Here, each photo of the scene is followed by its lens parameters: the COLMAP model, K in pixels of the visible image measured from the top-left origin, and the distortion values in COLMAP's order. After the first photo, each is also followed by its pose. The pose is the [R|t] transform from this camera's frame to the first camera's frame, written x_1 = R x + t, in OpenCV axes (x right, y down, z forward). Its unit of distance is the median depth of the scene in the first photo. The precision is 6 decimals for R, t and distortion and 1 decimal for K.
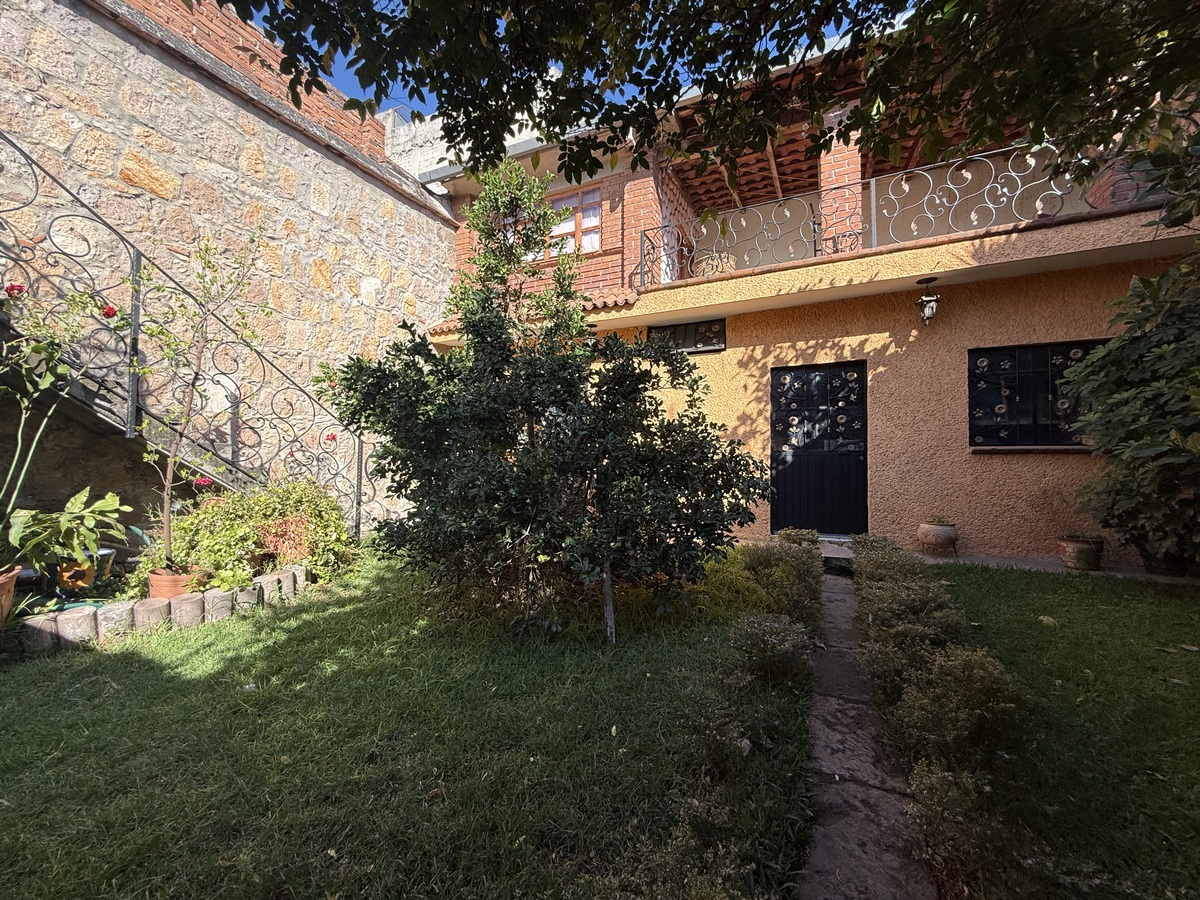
lens RADIAL K [[477.9, 0, 598.7], [0, 477.9, 448.8], [0, 0, 1]] dist [-0.006157, 0.000718]
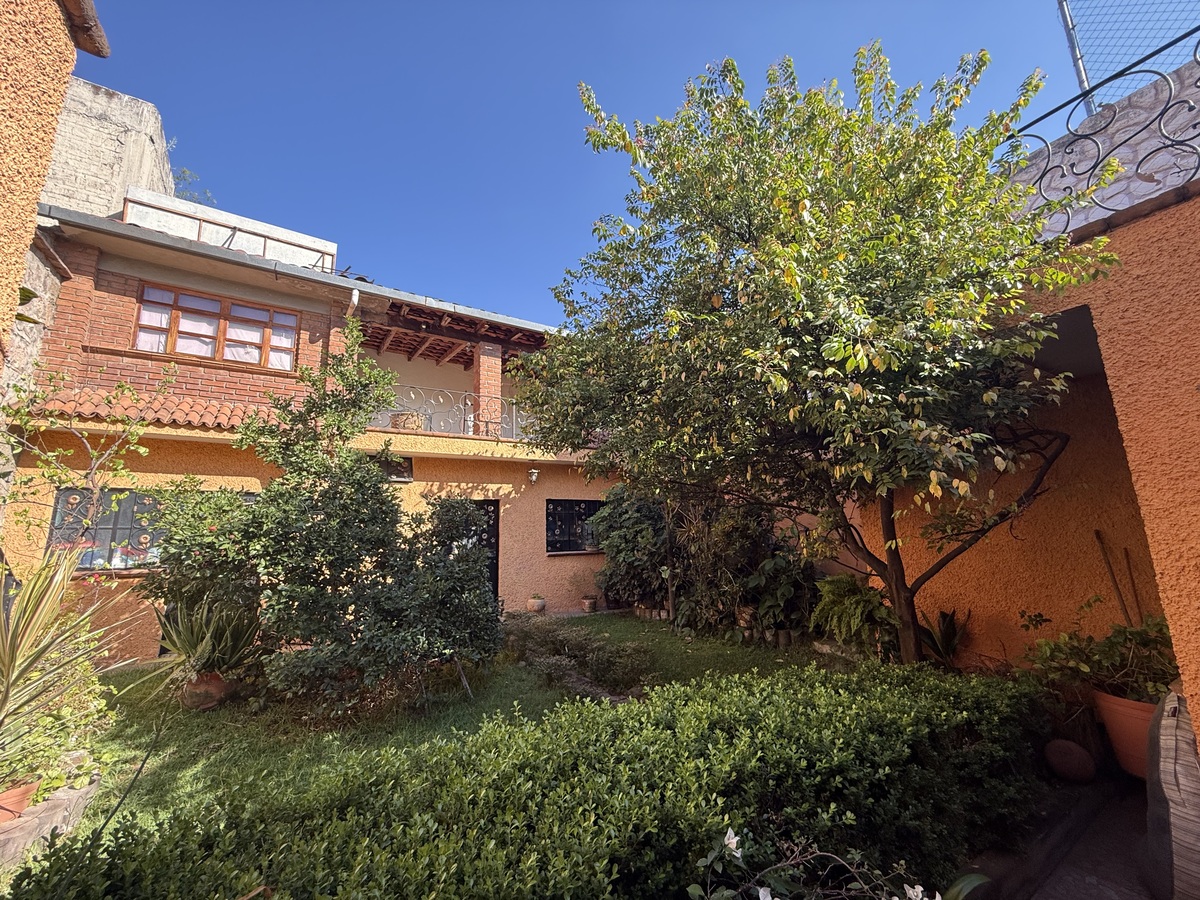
lens RADIAL K [[477.9, 0, 598.1], [0, 477.9, 446.0], [0, 0, 1]] dist [-0.006157, 0.000718]
pose [[0.532251, 0.140097, 0.834914, -0.643440], [0.006193, 0.985542, -0.169320, -0.087444], [-0.846564, 0.095291, 0.523688, -0.156121]]
